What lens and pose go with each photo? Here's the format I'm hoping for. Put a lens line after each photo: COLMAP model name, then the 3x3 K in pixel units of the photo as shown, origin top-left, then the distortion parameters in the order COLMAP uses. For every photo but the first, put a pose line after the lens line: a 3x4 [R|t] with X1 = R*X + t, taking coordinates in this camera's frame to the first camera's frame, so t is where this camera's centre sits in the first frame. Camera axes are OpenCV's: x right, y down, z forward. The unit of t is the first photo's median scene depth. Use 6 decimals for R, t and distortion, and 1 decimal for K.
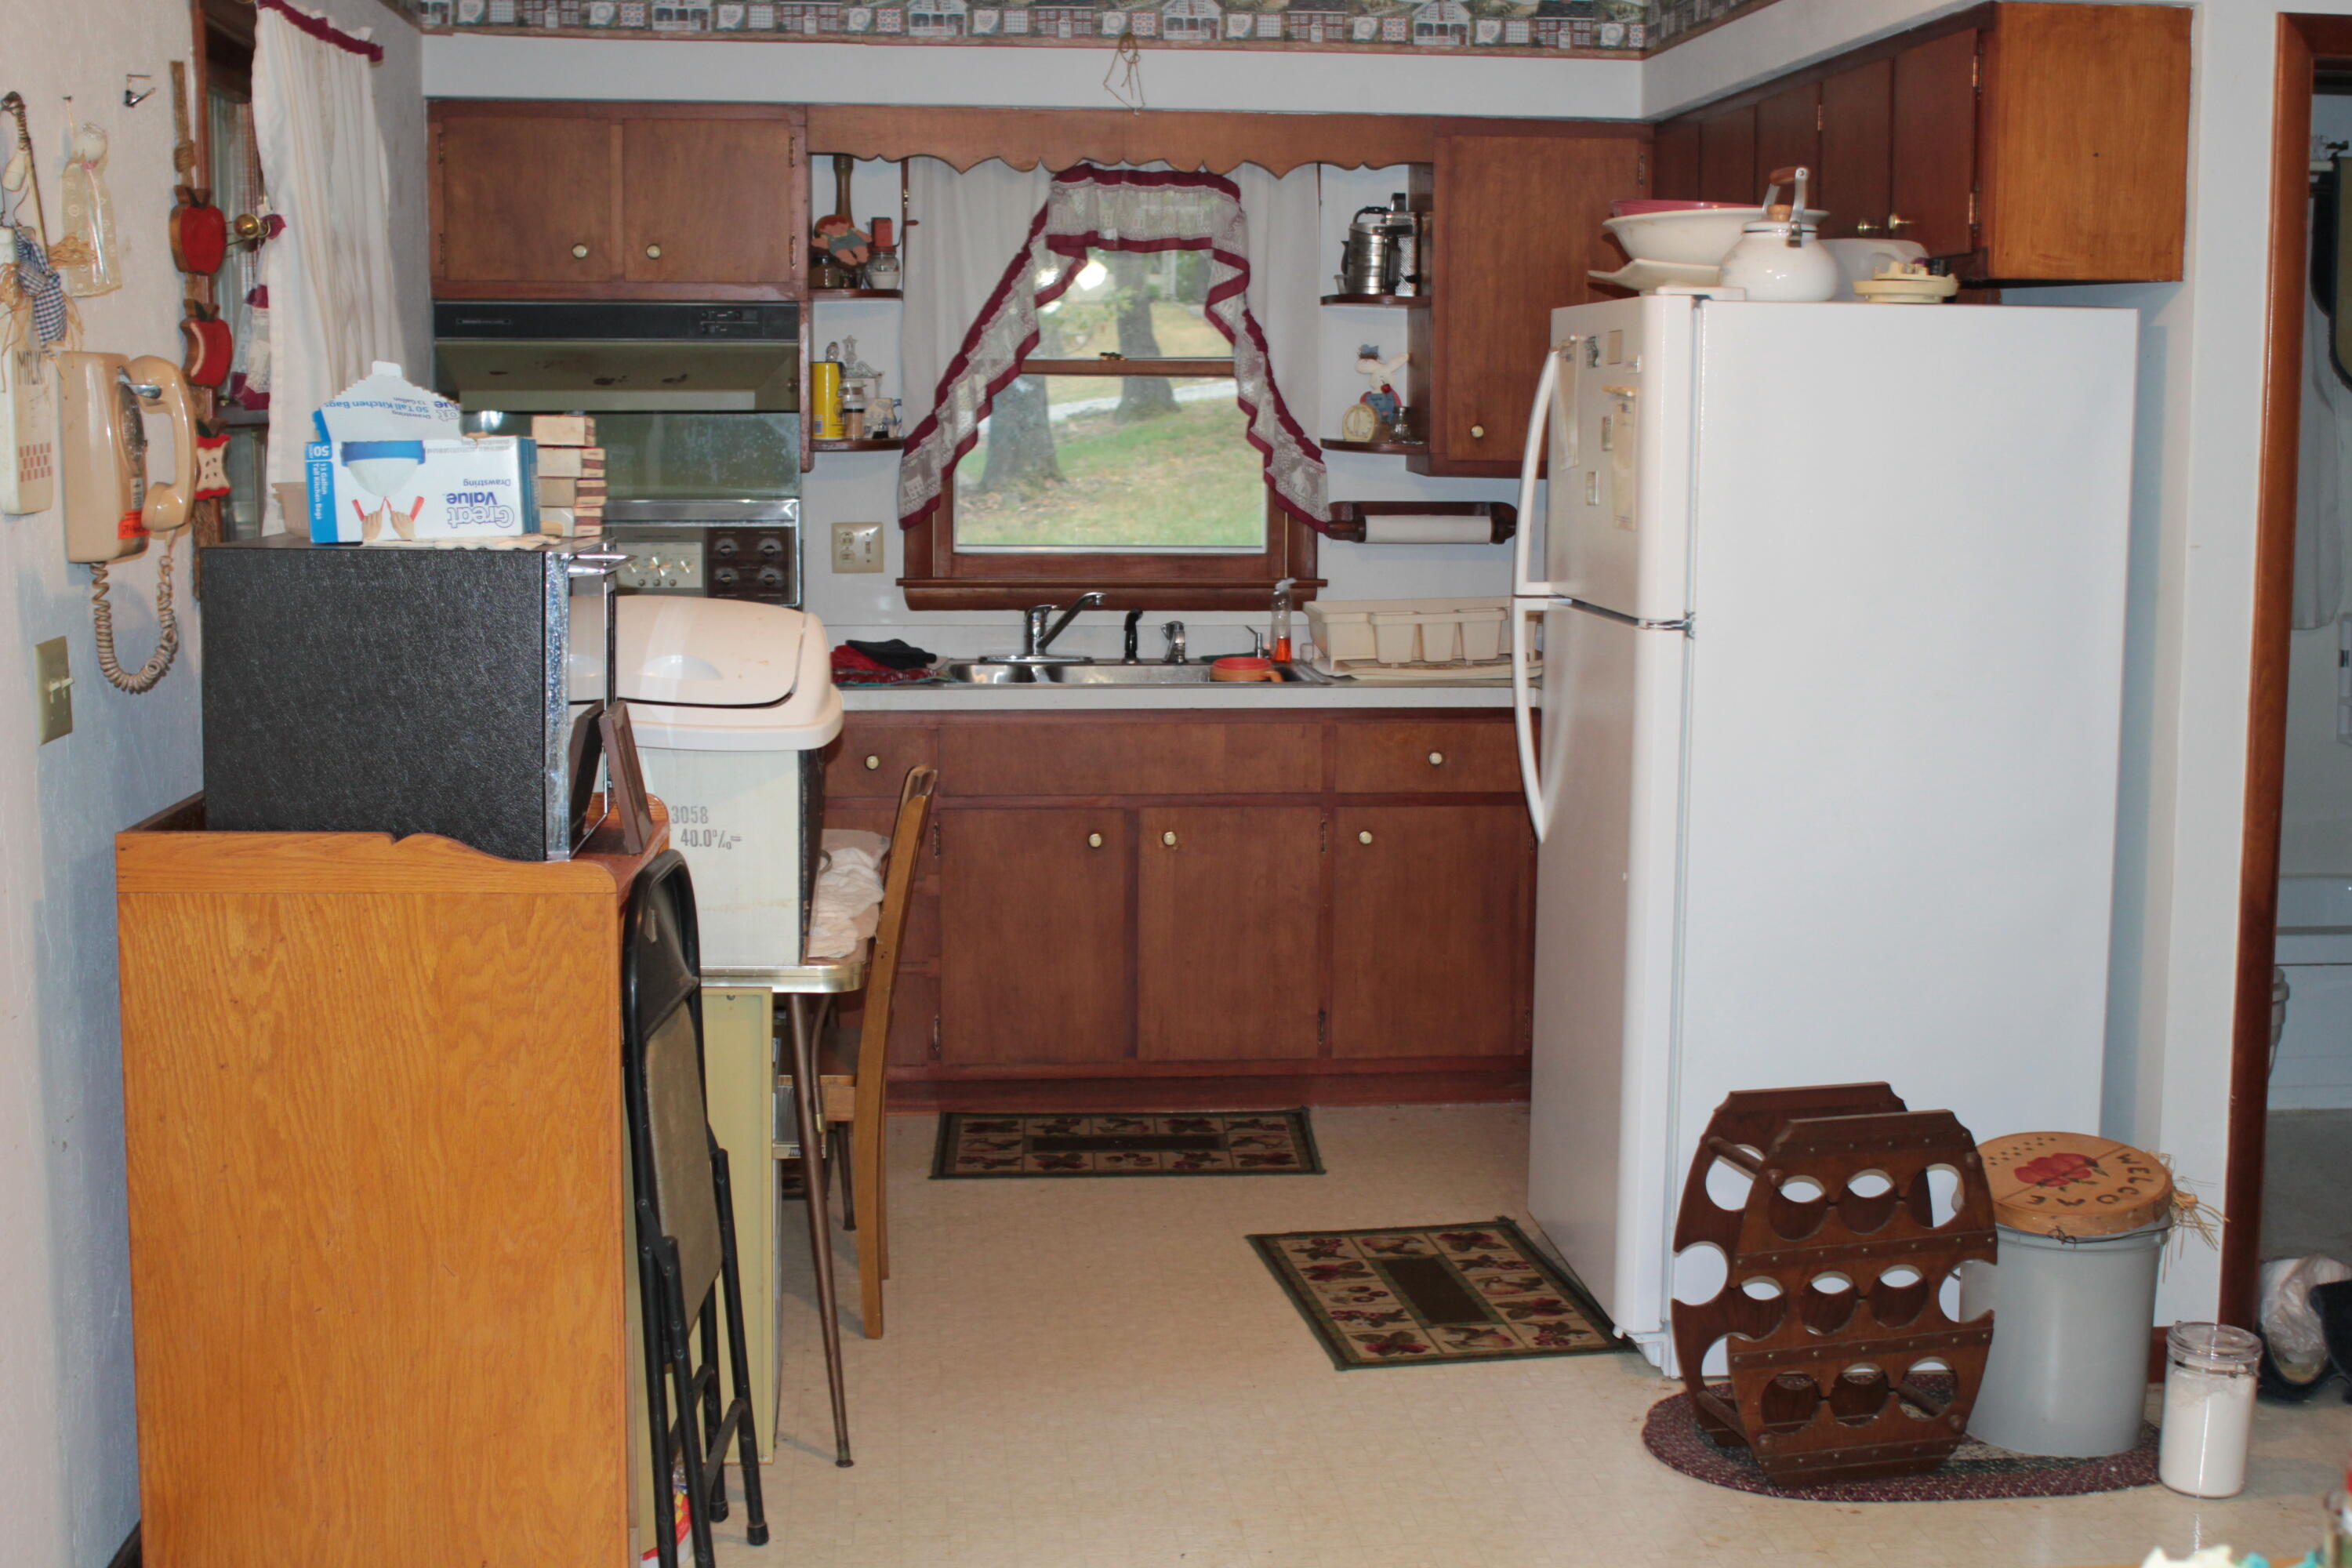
lens RADIAL K [[3030.1, 0, 1204.4], [0, 3030.1, 780.1], [0, 0, 1]] dist [-0.077963, 0.000000]
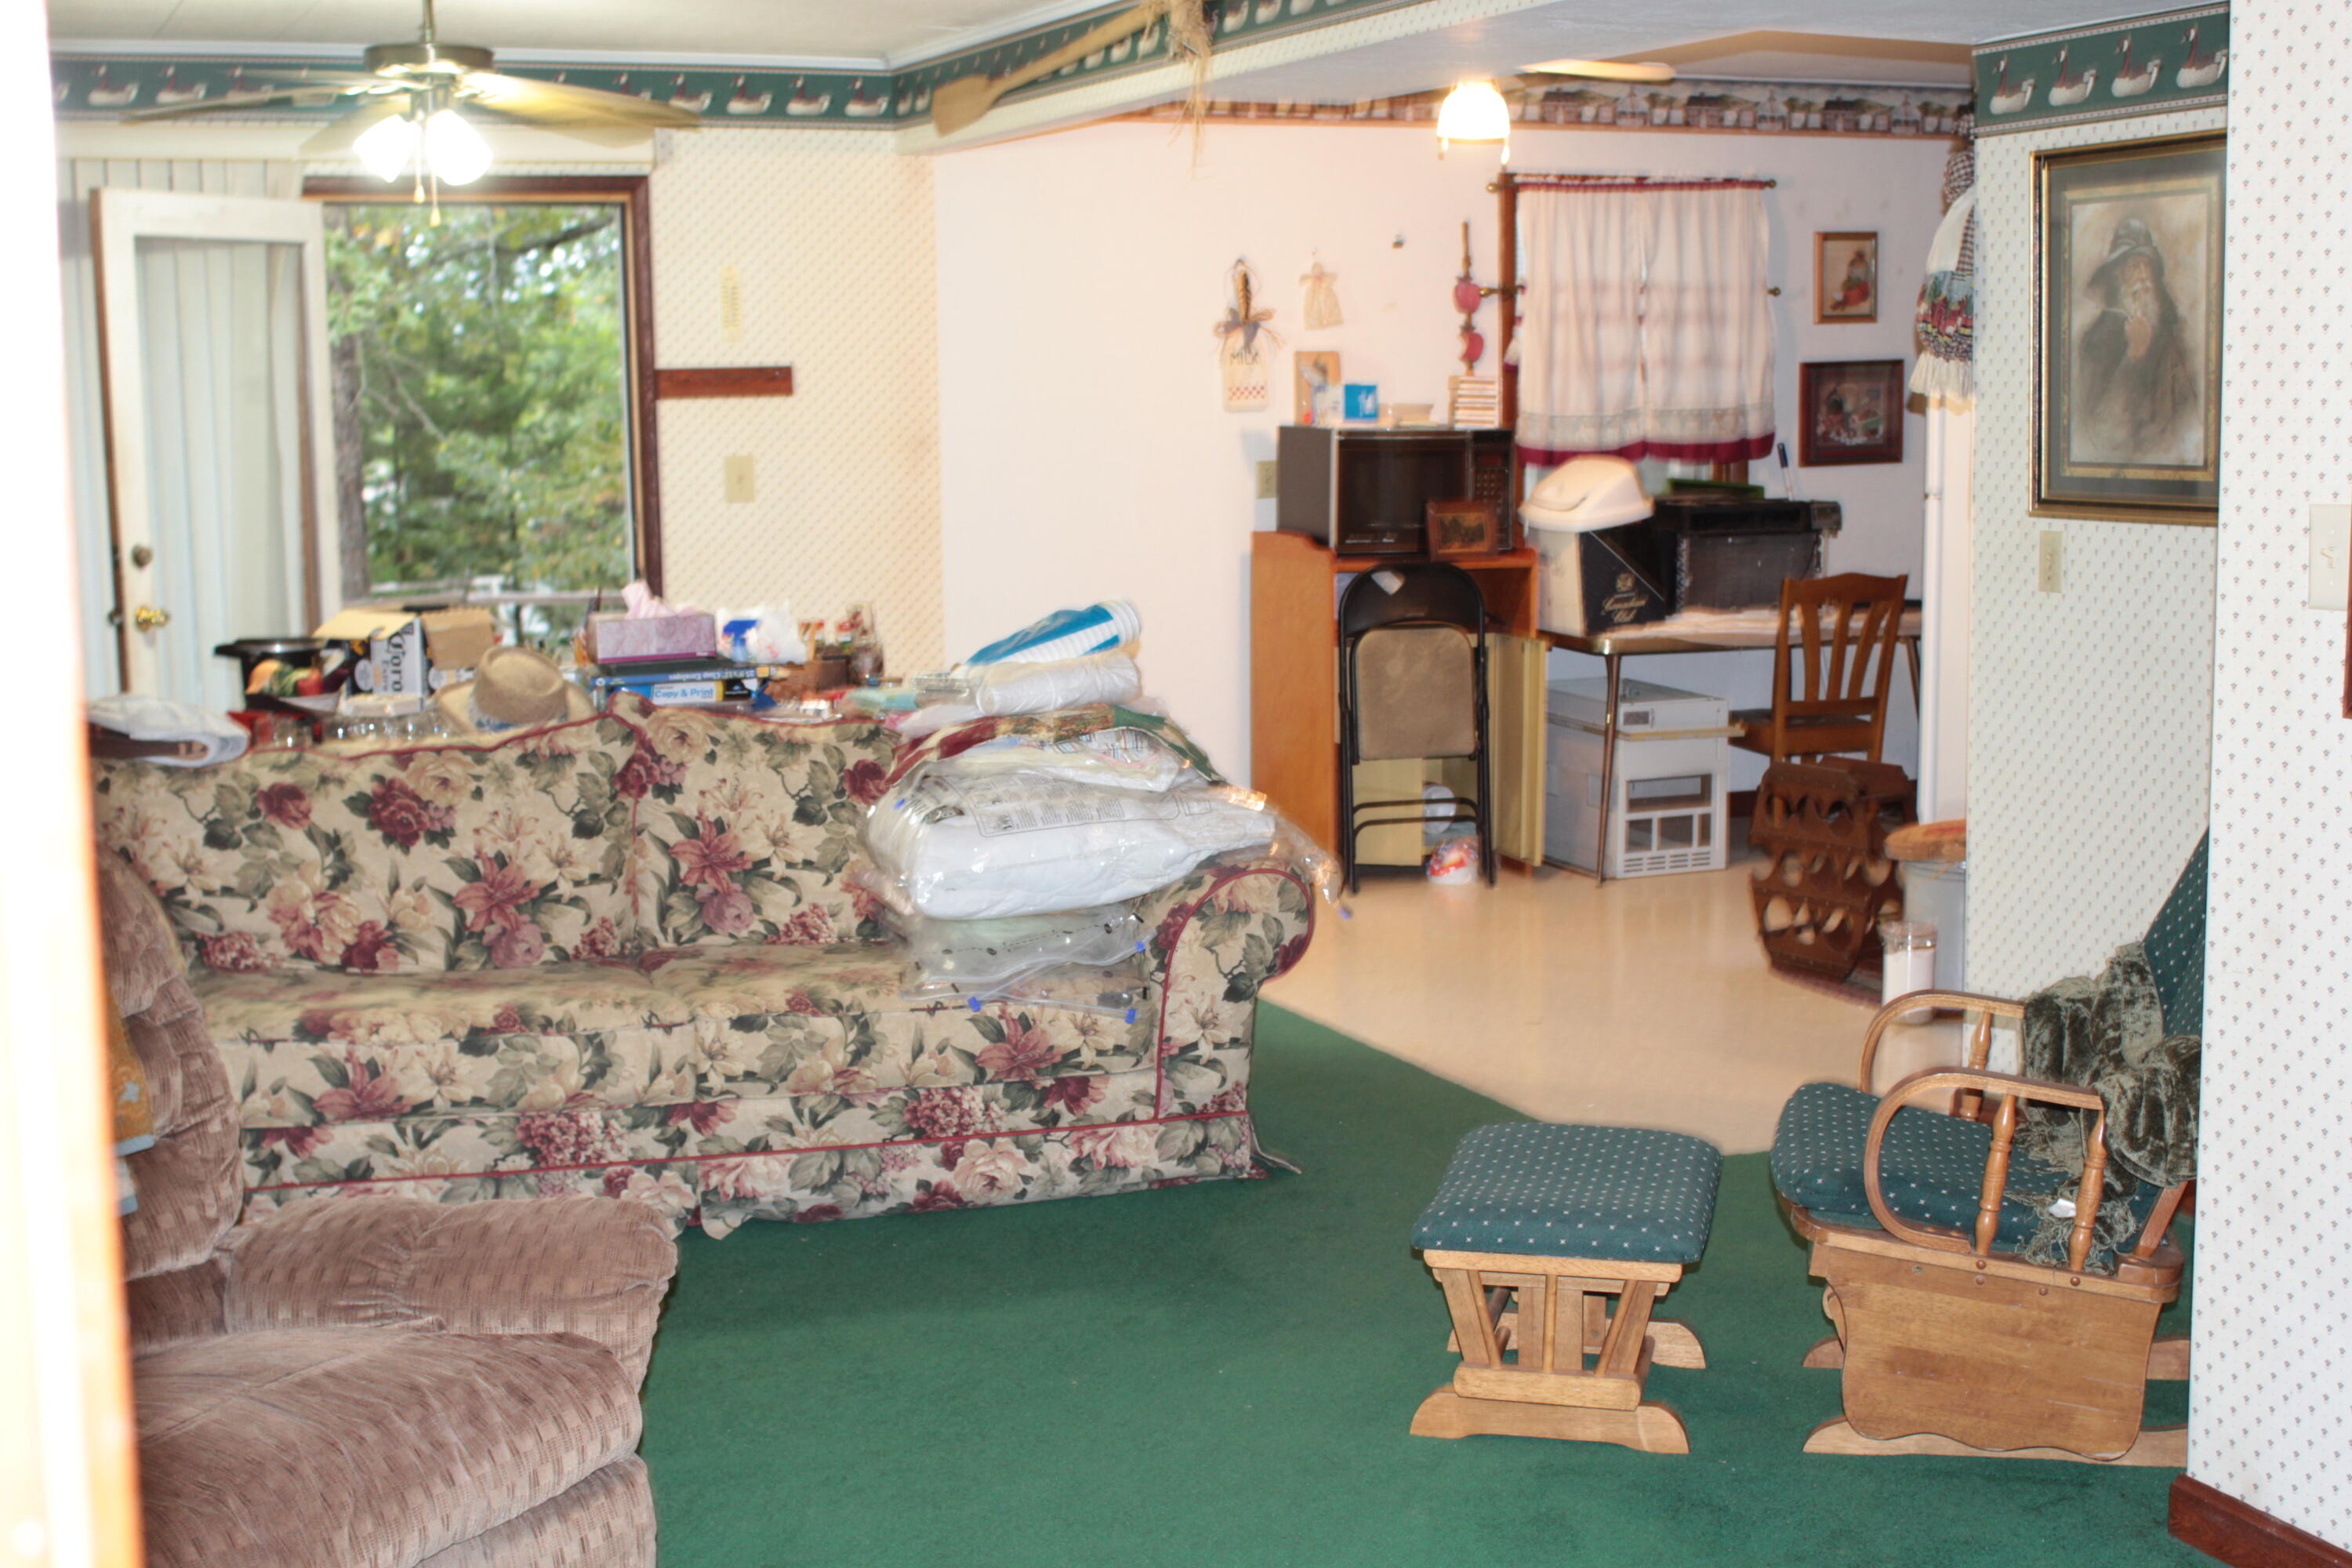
lens RADIAL K [[3030.1, 0, 1218.4], [0, 3030.1, 793.9], [0, 0, 1]] dist [-0.077963, 0.000000]
pose [[0.304804, 0.126000, -0.944044, 1.612705], [-0.107020, 0.989464, 0.097509, -0.007317], [0.946383, 0.071311, 0.315077, 0.096894]]
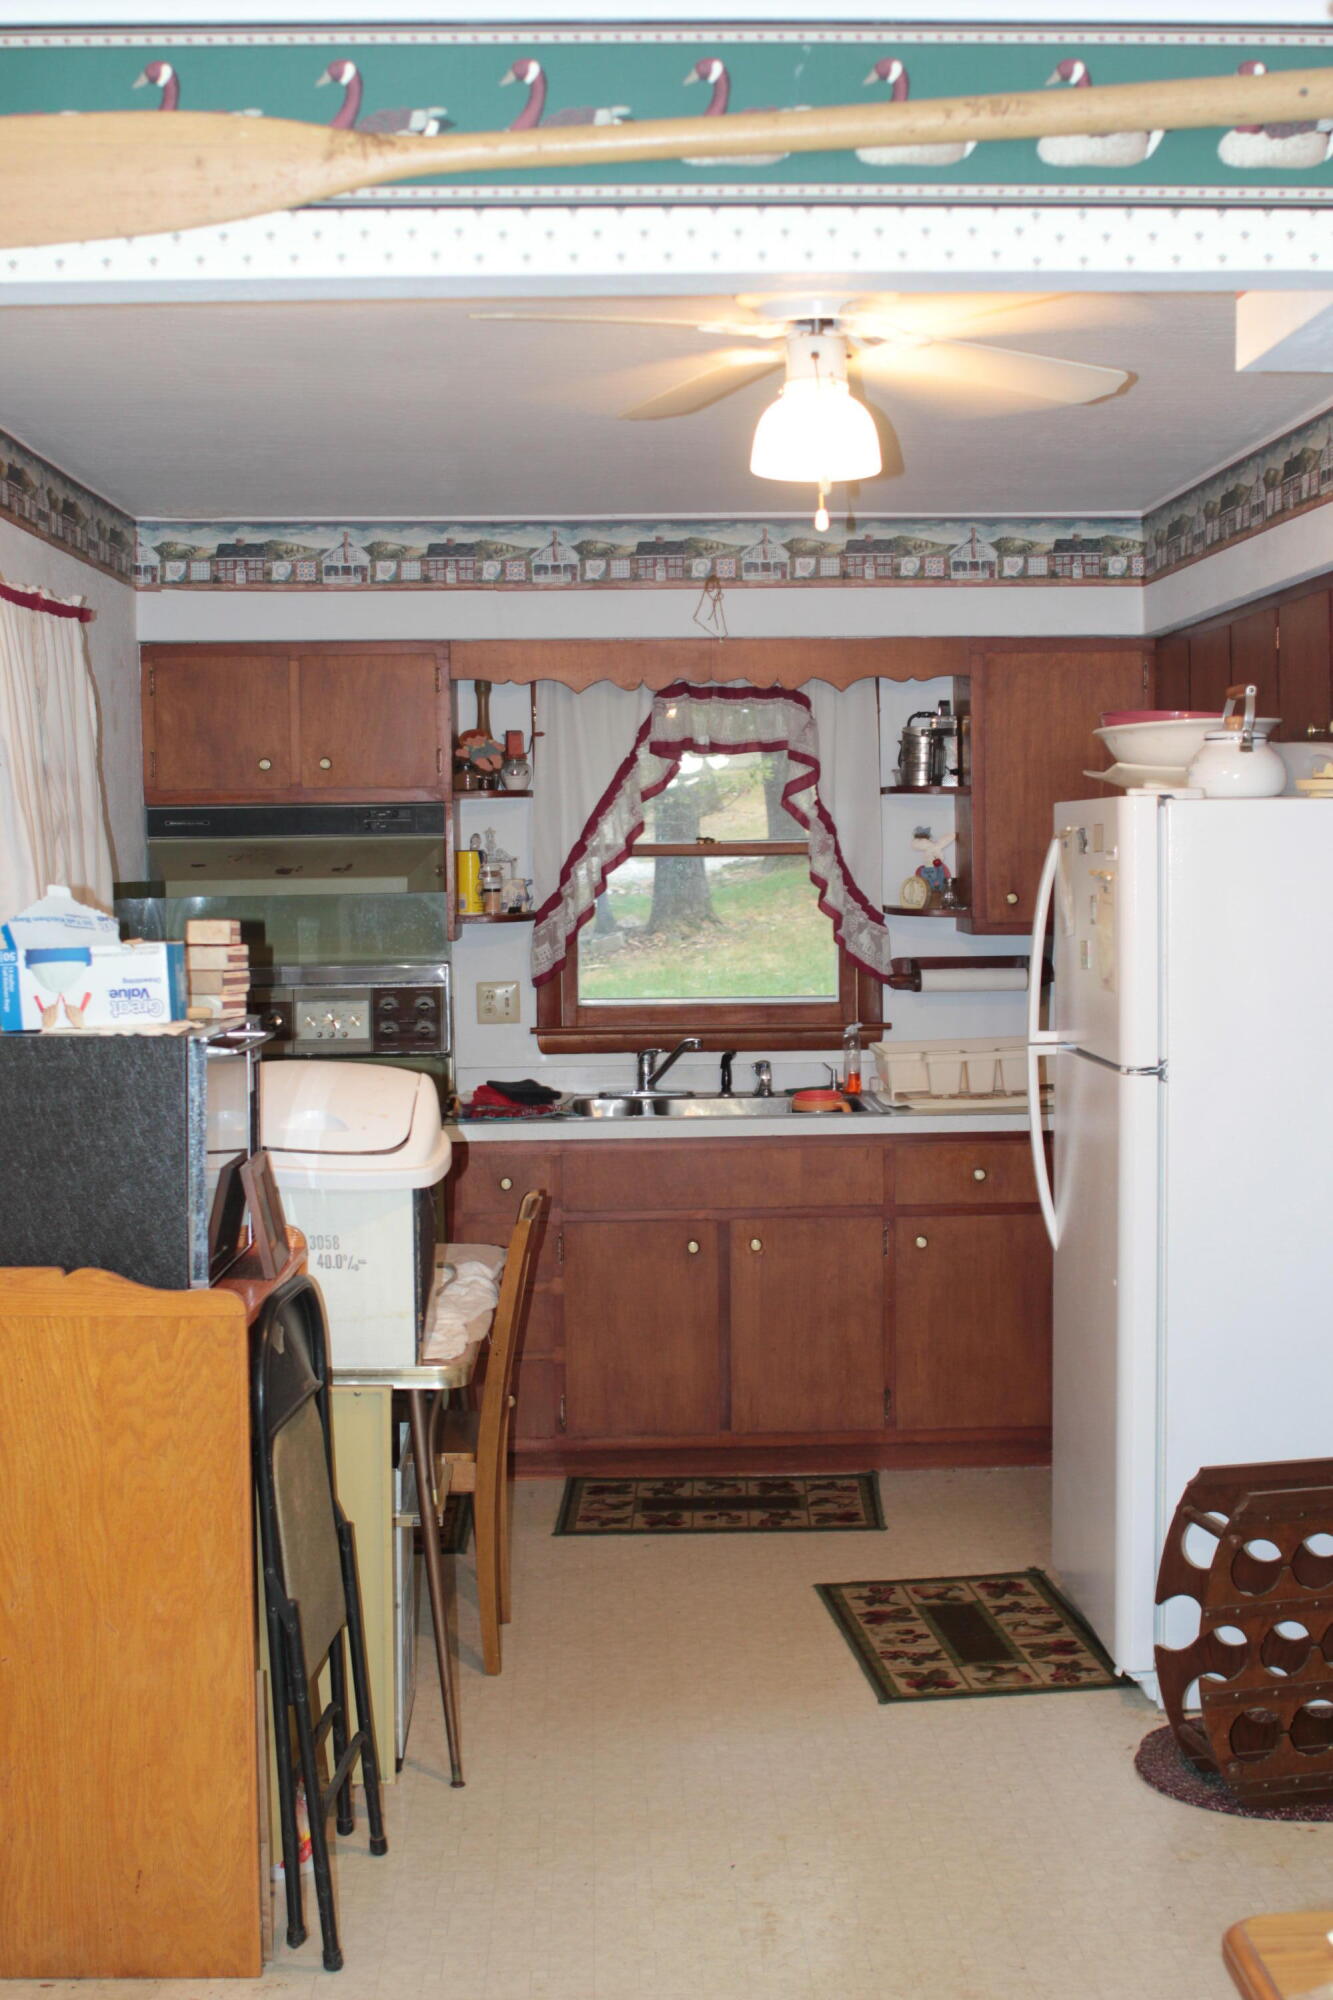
lens RADIAL K [[2576.6, 0, 680.1], [0, 2576.6, 982.9], [0, 0, 1]] dist [-0.077963, 0.000000]
pose [[0.997593, -0.015959, -0.067487, 0.038788], [0.011095, 0.997354, -0.071846, -0.014868], [0.068455, 0.070924, 0.995130, -0.021124]]
